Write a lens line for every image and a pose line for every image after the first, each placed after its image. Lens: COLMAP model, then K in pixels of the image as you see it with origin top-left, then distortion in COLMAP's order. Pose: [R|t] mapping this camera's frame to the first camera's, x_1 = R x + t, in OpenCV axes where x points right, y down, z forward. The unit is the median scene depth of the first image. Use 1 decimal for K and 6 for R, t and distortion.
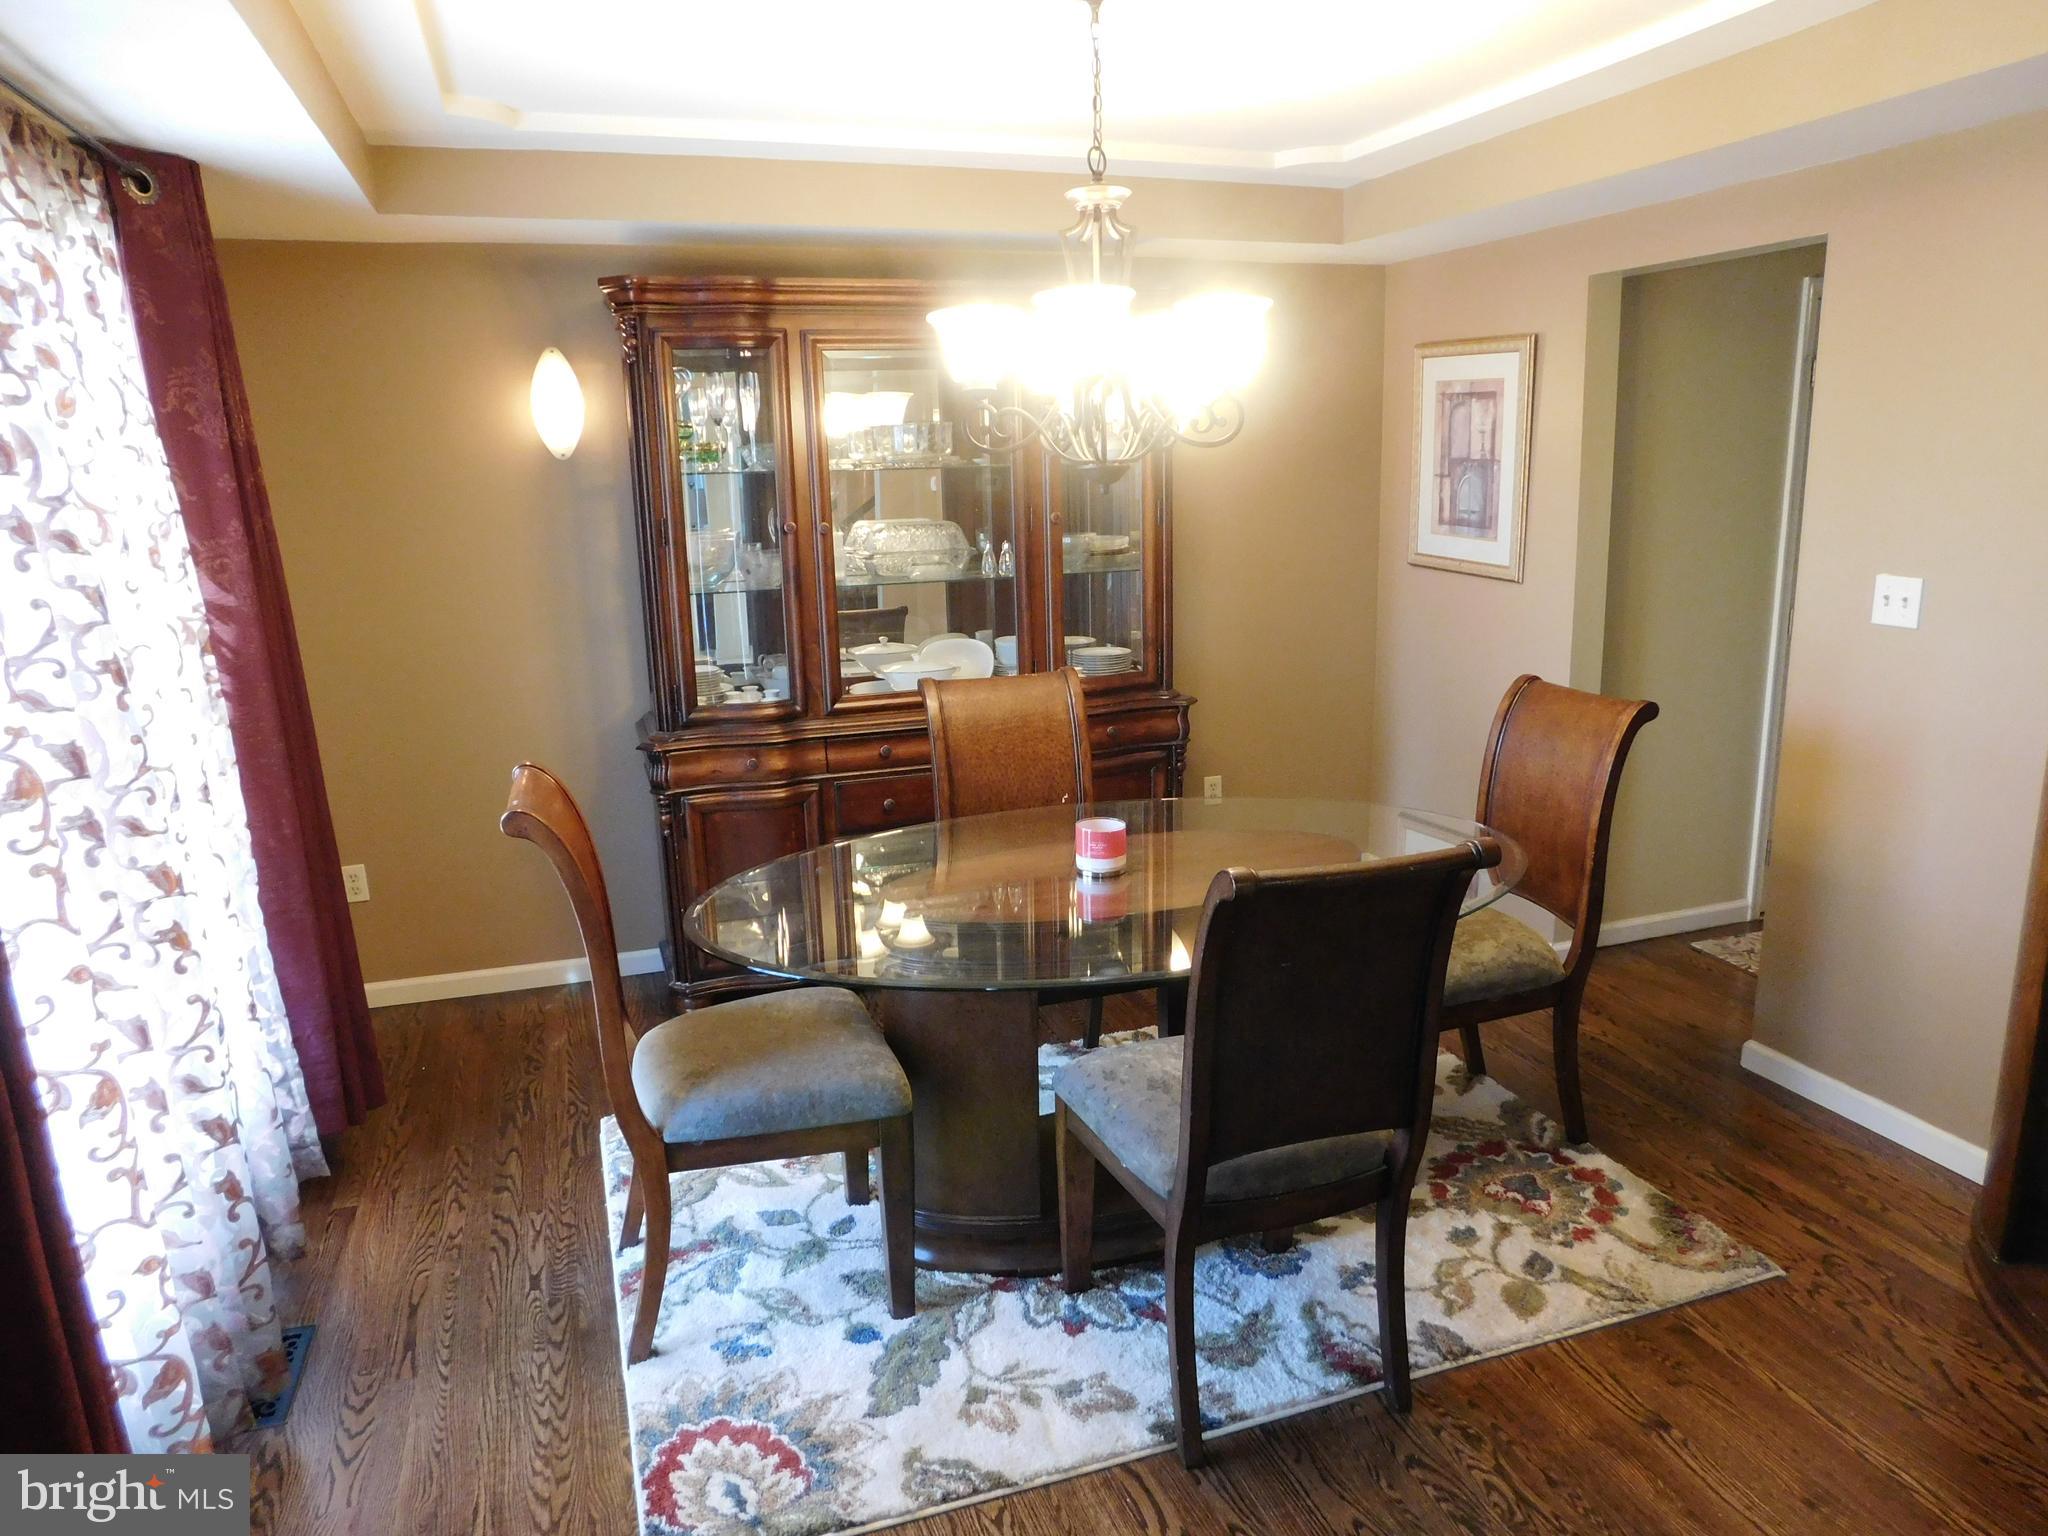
lens RADIAL K [[1353.3, 0, 1025.0], [0, 1353.3, 764.9], [0, 0, 1]] dist [-0.071482, 0.057048]
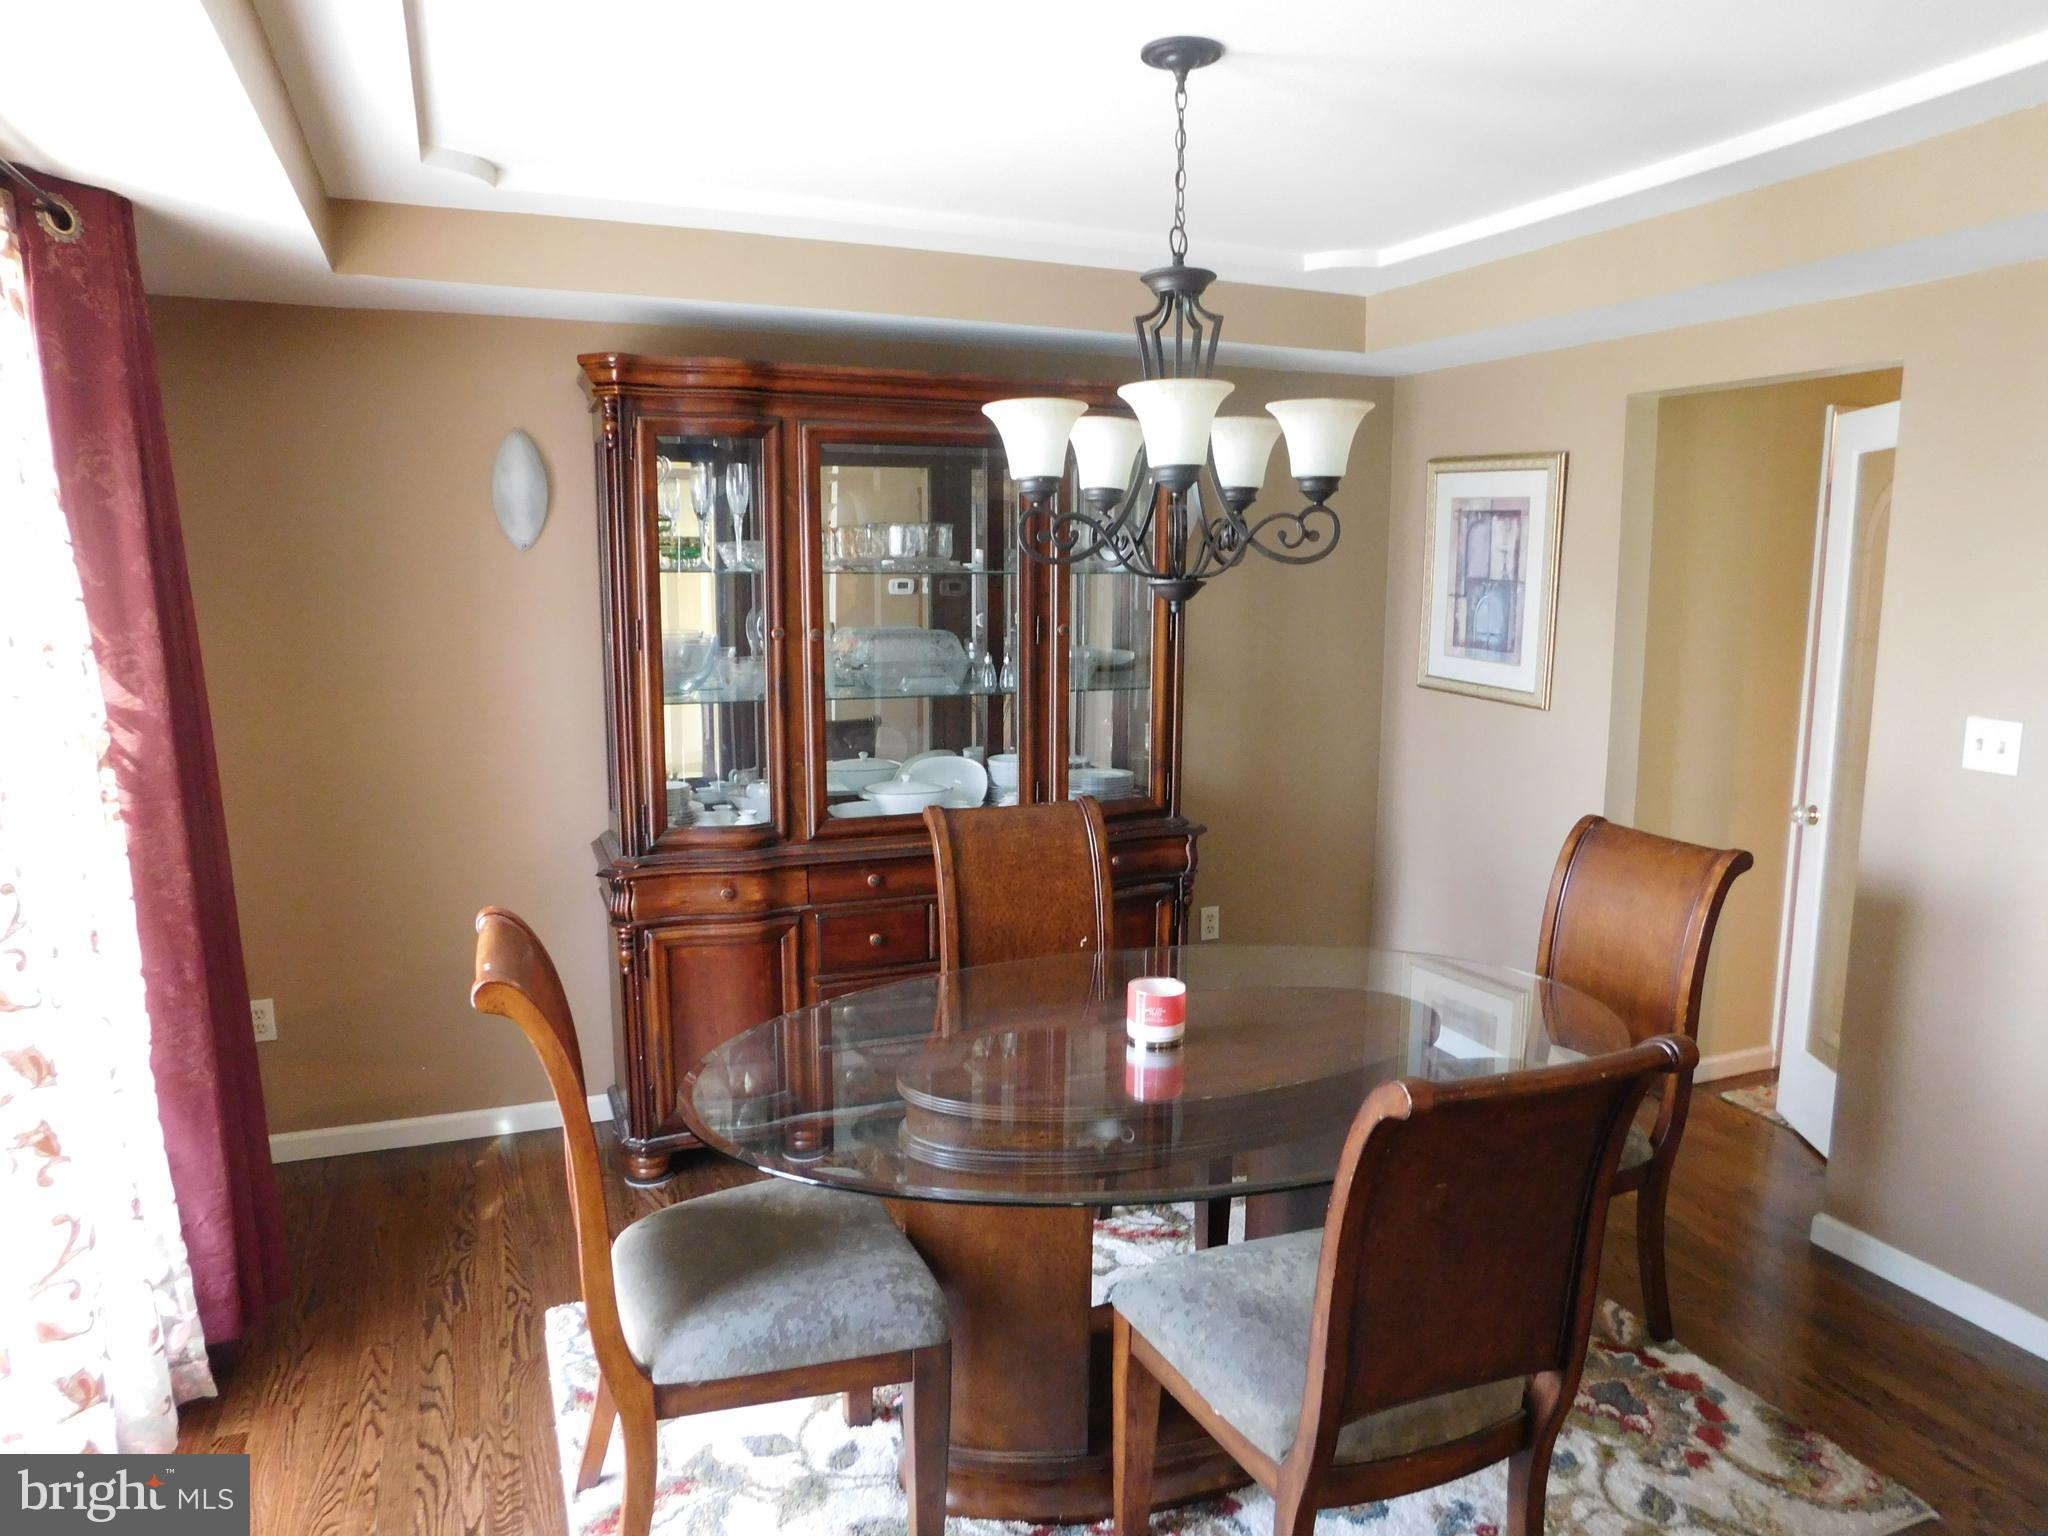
lens RADIAL K [[1353.3, 0, 1026.0], [0, 1353.3, 762.6], [0, 0, 1]] dist [-0.071482, 0.057048]
pose [[0.997805, 0.021292, 0.062707, -0.079785], [-0.016559, 0.997042, -0.075052, -0.030592], [-0.064119, 0.073849, 0.995206, 0.117358]]
